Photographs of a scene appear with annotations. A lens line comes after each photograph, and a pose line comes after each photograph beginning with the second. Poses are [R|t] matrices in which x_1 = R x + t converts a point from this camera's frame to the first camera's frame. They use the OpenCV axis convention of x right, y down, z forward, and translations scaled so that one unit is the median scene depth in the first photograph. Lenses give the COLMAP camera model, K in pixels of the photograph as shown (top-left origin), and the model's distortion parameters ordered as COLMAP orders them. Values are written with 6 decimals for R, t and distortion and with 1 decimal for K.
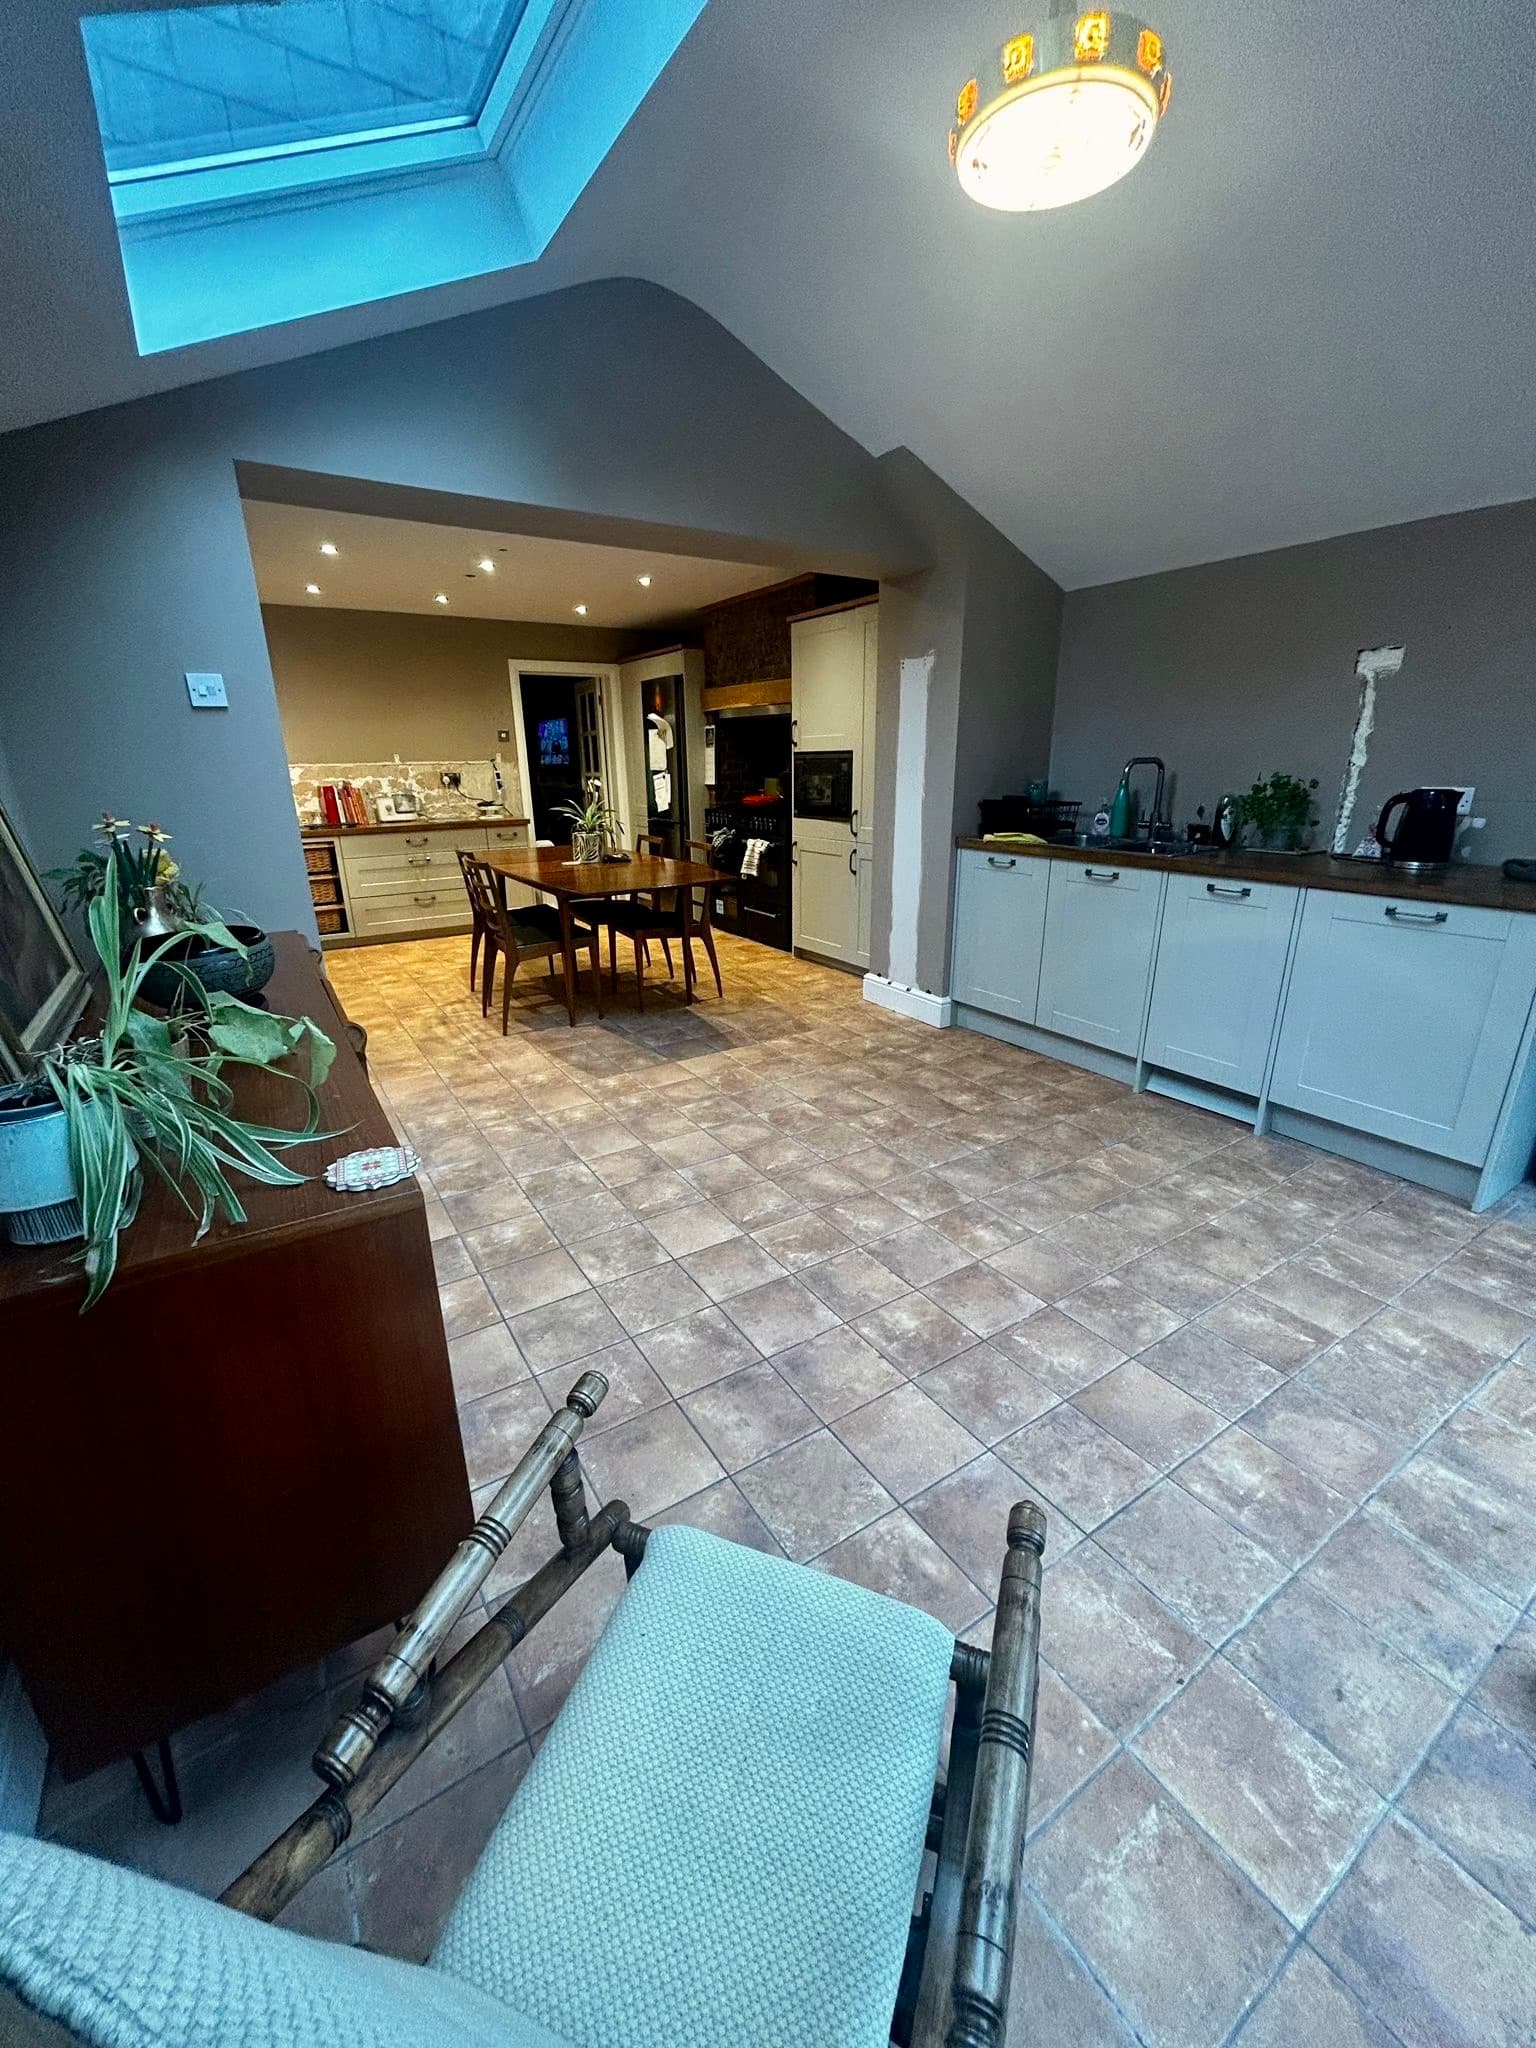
lens RADIAL K [[816.8, 0, 768.0], [0, 816.8, 1024.0], [0, 0, 1]] dist [0.000221, 0.000140]
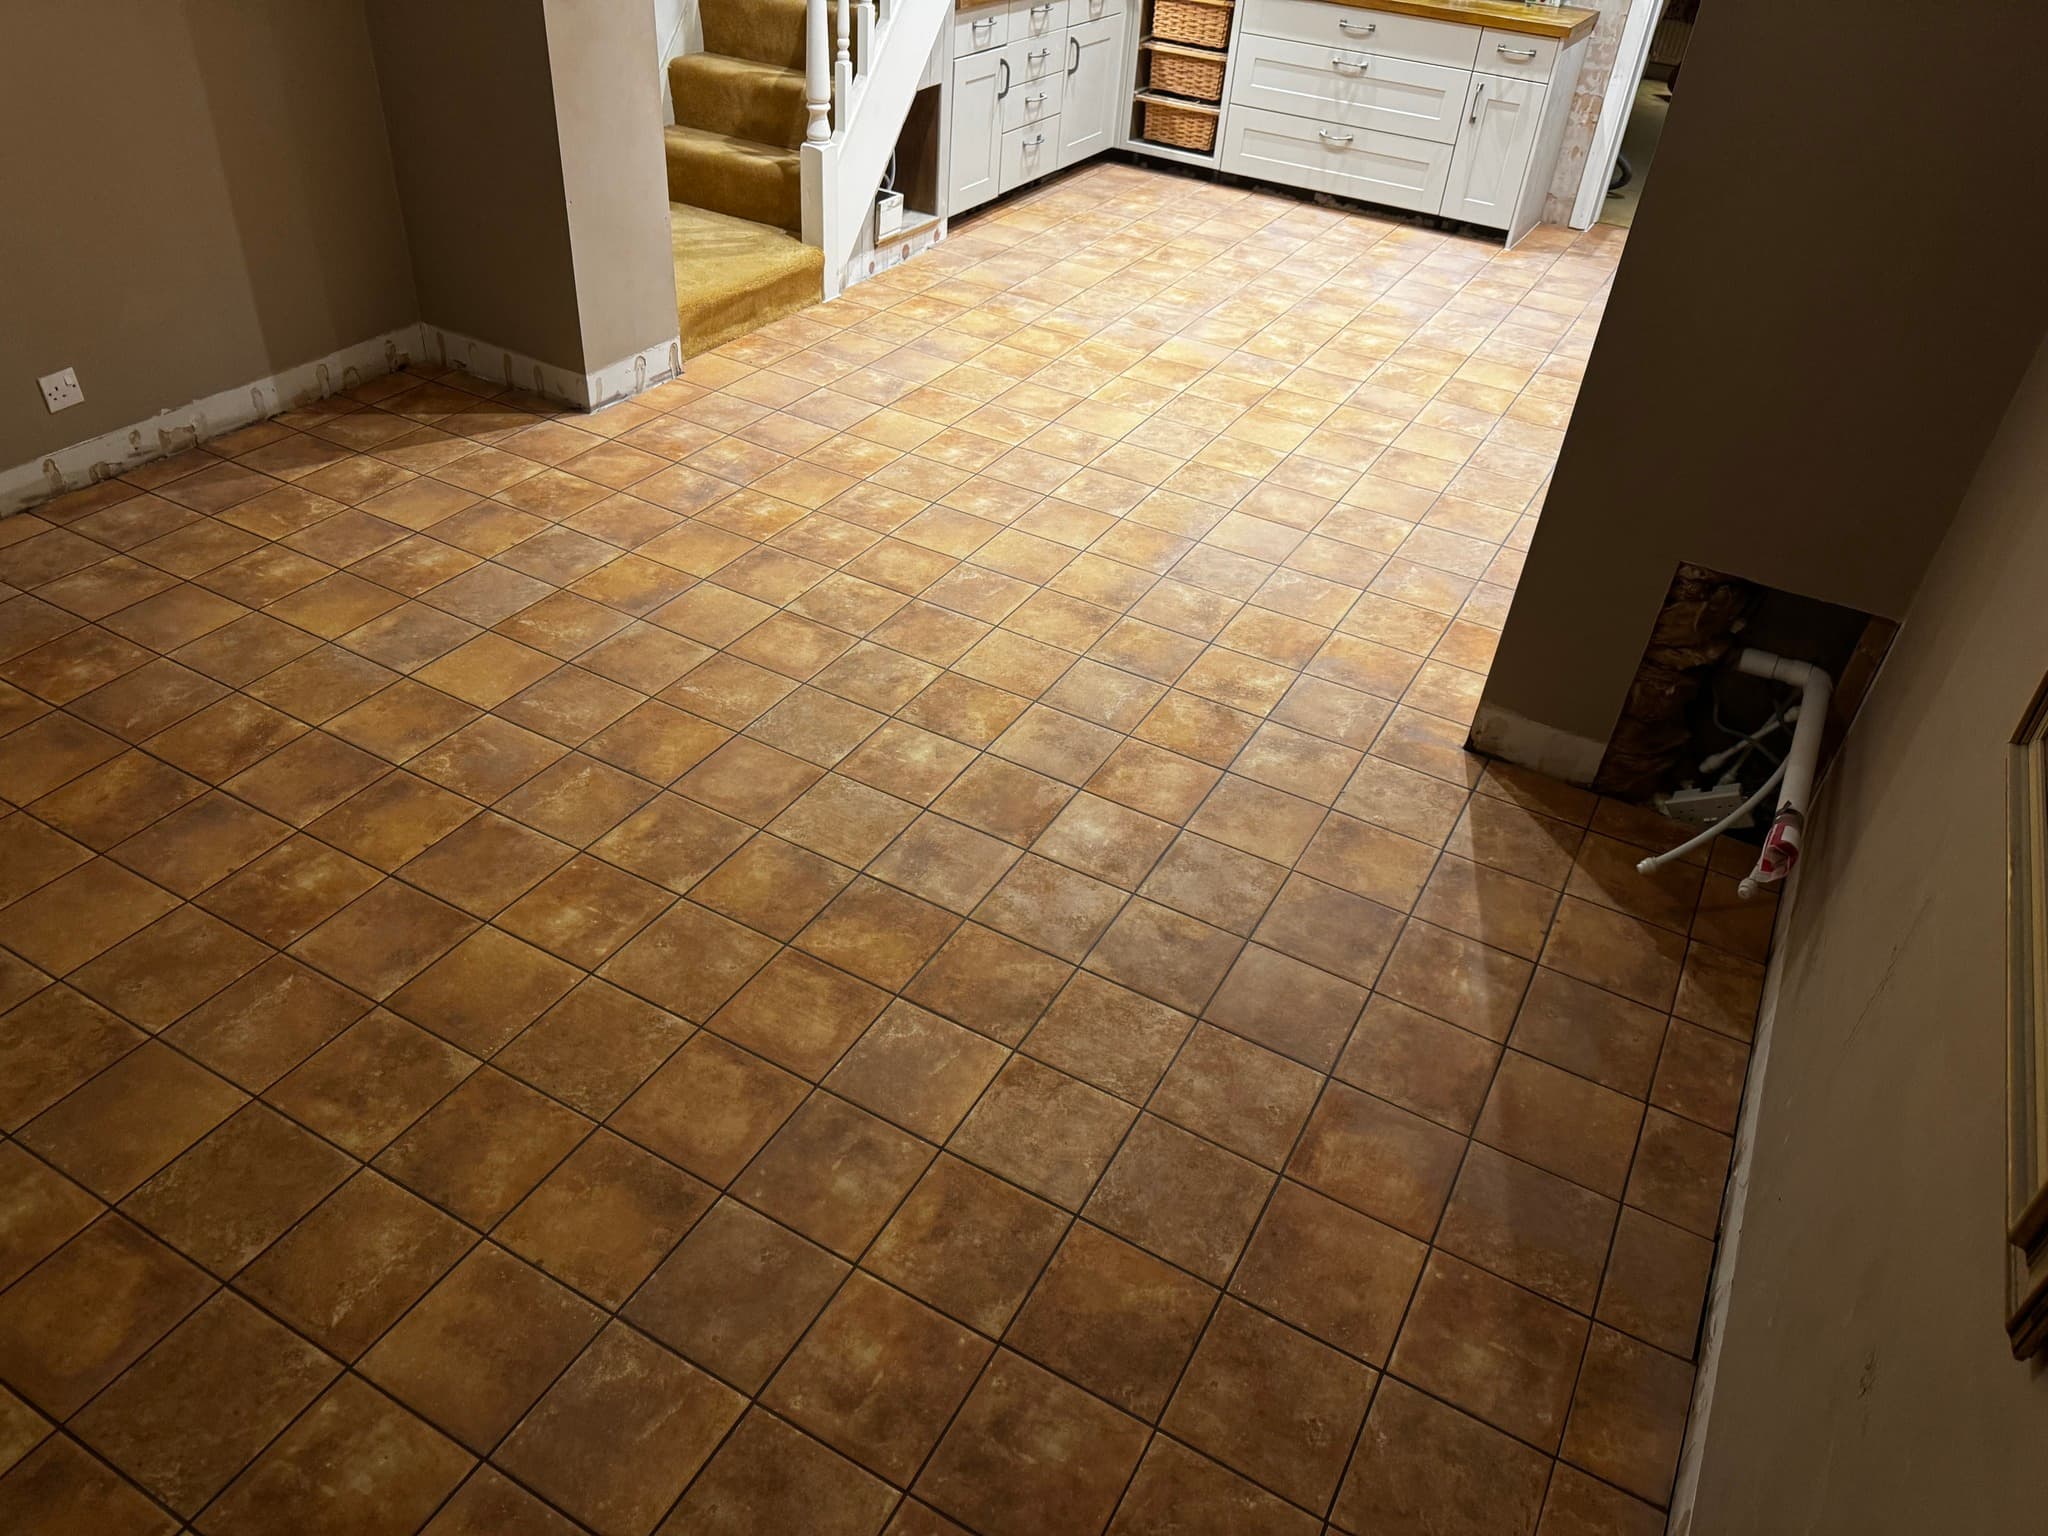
lens RADIAL K [[1435.9, 0, 1024.0], [0, 1435.9, 768.0], [0, 0, 1]] dist [0.056184, -0.060752]
pose [[0.475847, 0.562118, -0.676456, 0.911153], [-0.346436, 0.826726, 0.443291, -0.361180], [0.808425, 0.023410, 0.588133, 0.526895]]
